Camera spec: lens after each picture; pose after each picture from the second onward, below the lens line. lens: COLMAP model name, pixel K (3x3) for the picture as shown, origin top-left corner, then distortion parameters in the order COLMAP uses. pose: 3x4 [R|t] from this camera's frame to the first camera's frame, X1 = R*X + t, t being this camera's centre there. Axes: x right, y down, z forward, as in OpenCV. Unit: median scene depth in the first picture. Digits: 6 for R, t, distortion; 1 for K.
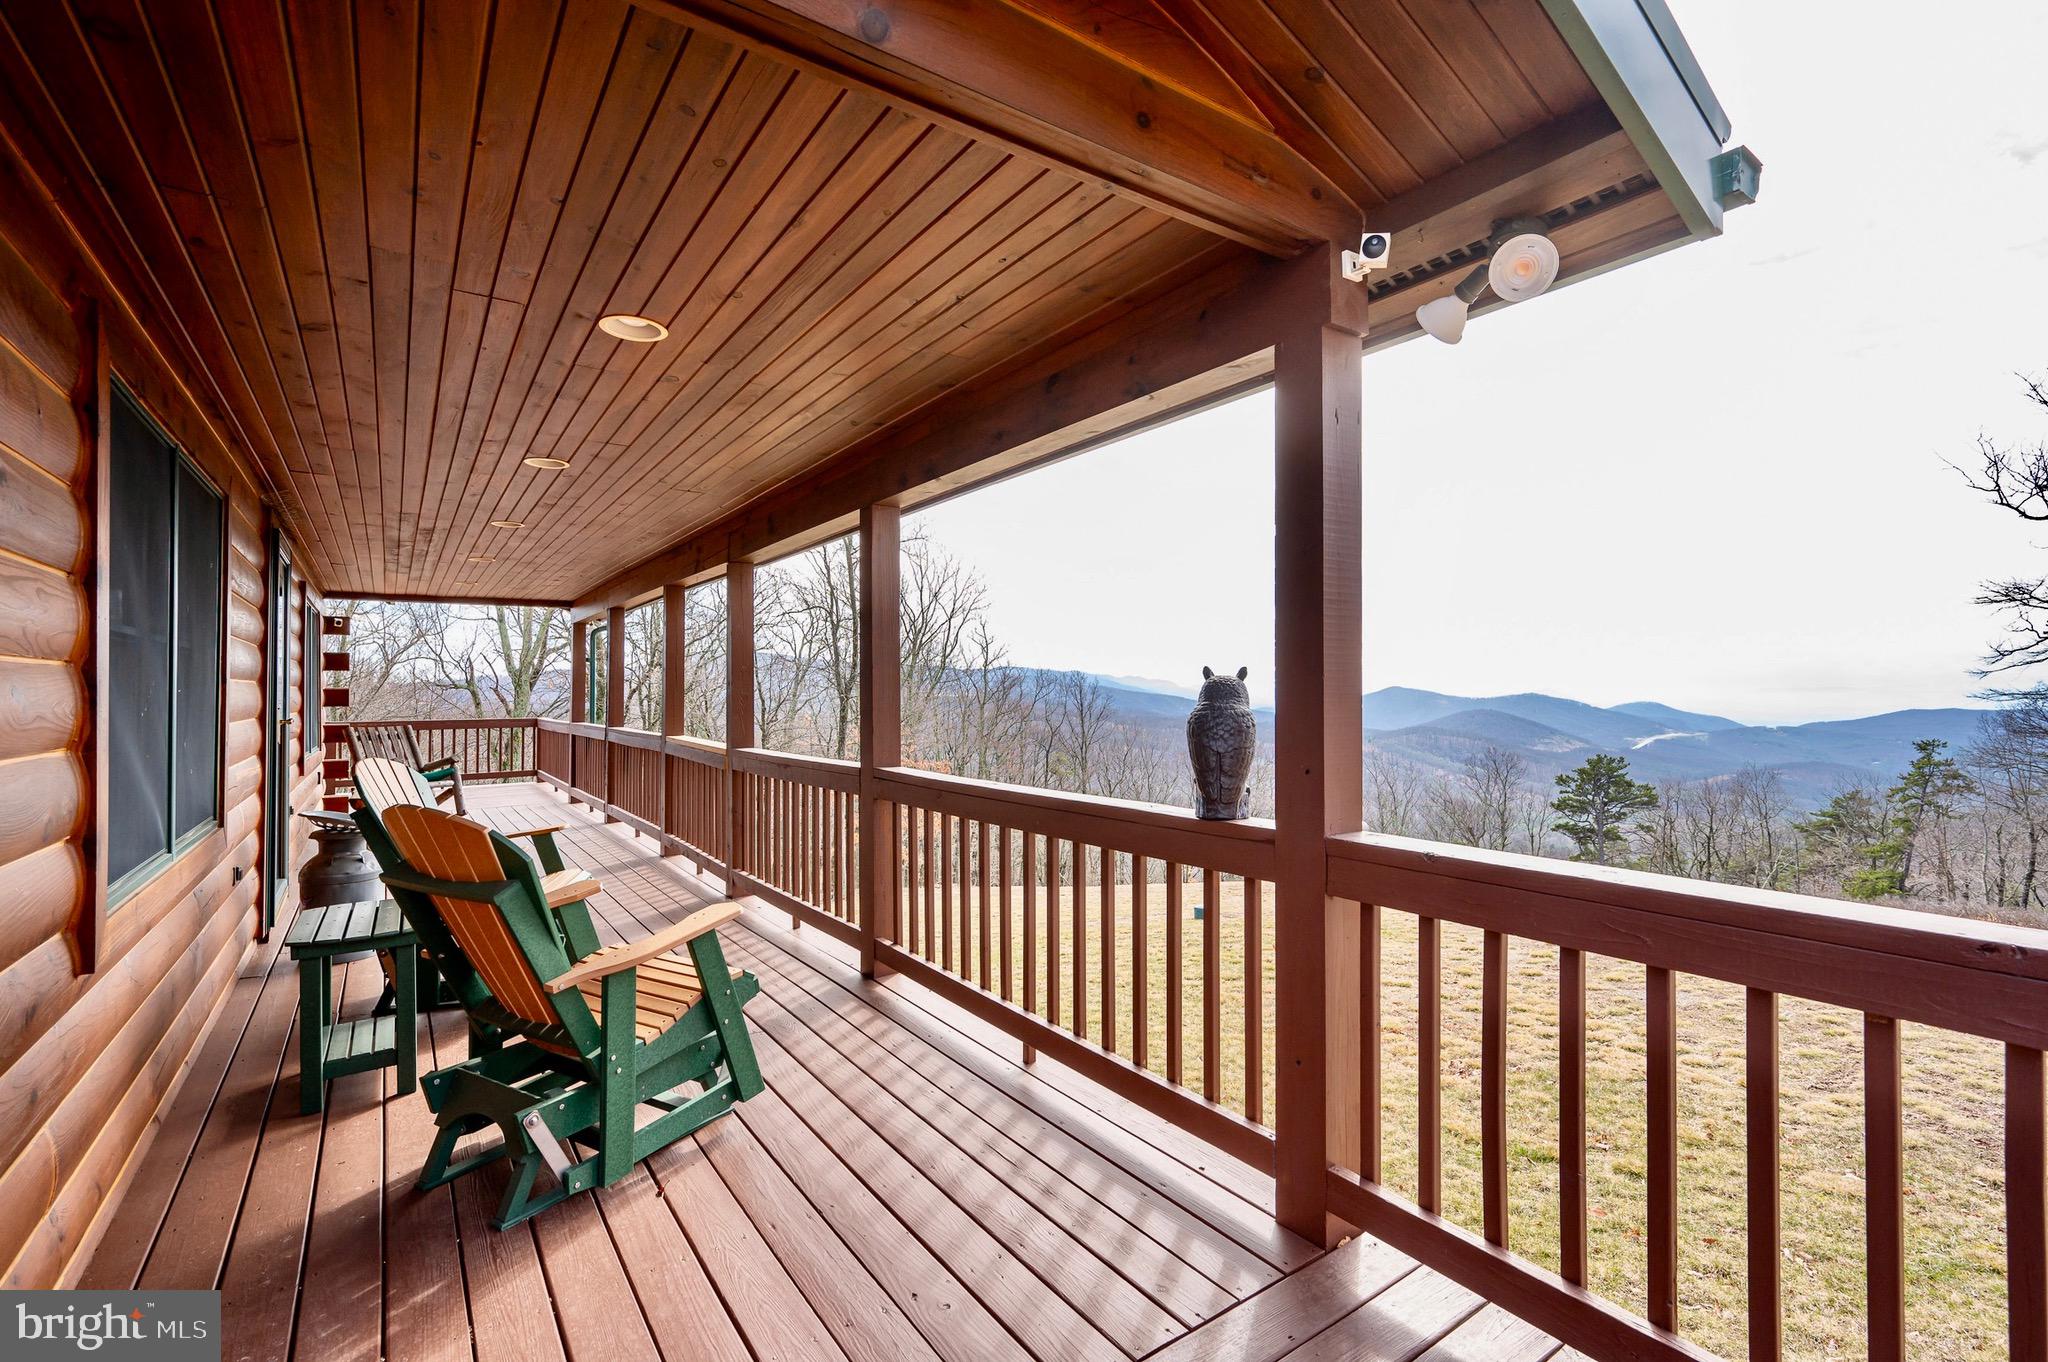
lens RADIAL K [[926.6, 0, 1024.0], [0, 926.6, 681.0], [0, 0, 1]] dist [0.012767, -0.000148]
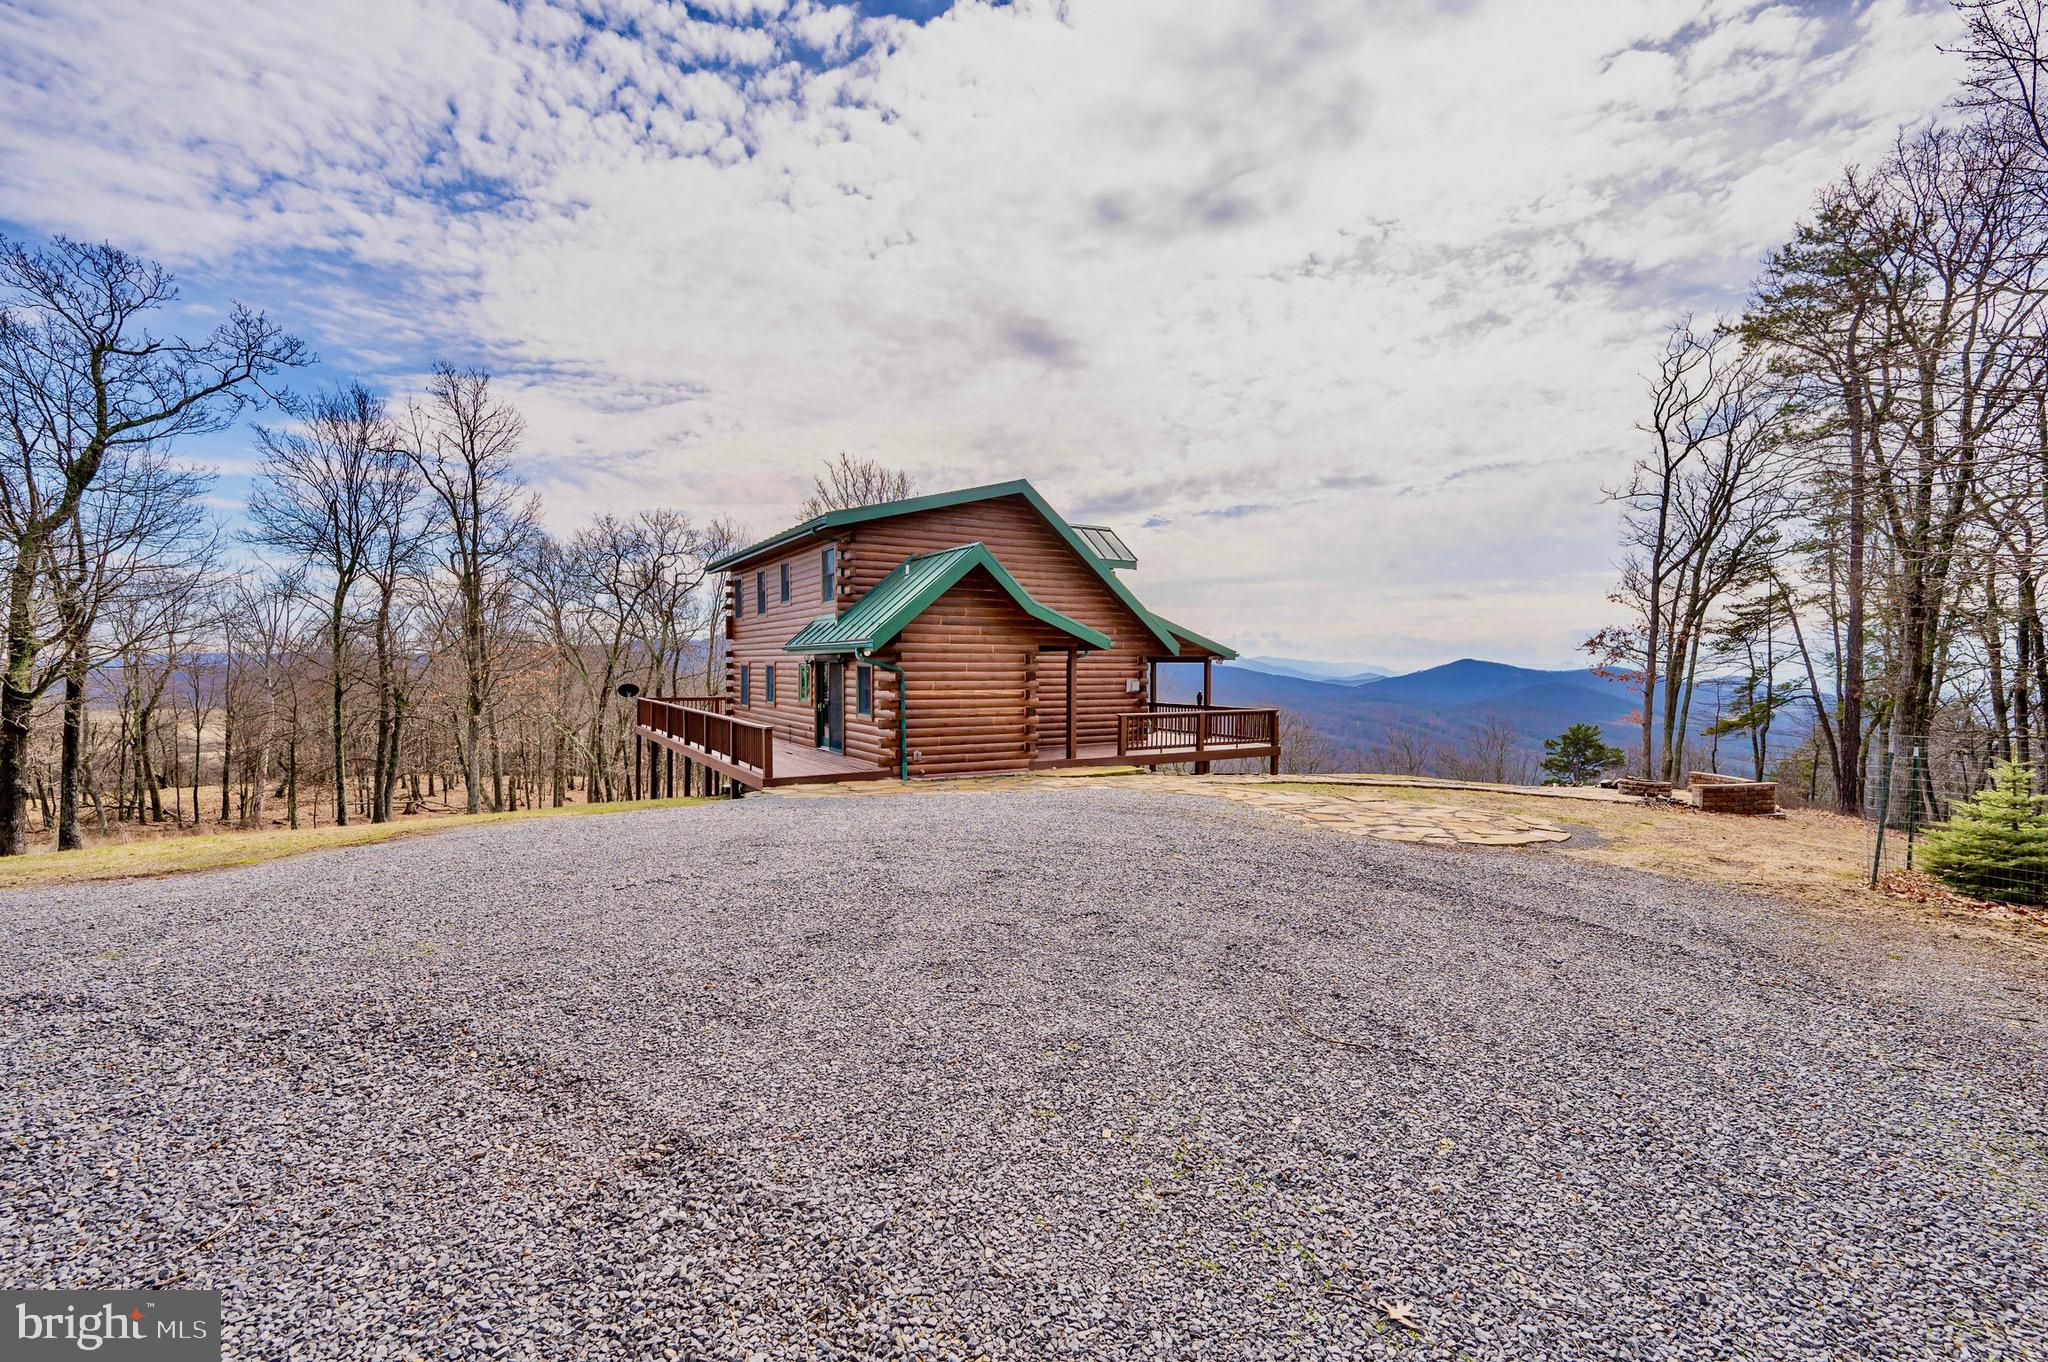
lens RADIAL K [[943.5, 0, 1020.6], [0, 943.5, 722.9], [0, 0, 1]] dist [0.014614, -0.000075]
pose [[0.997794, 0.010830, -0.065492, -0.033624], [-0.005786, 0.997035, 0.076729, -0.013316], [0.066129, -0.076181, 0.994899, -0.292668]]
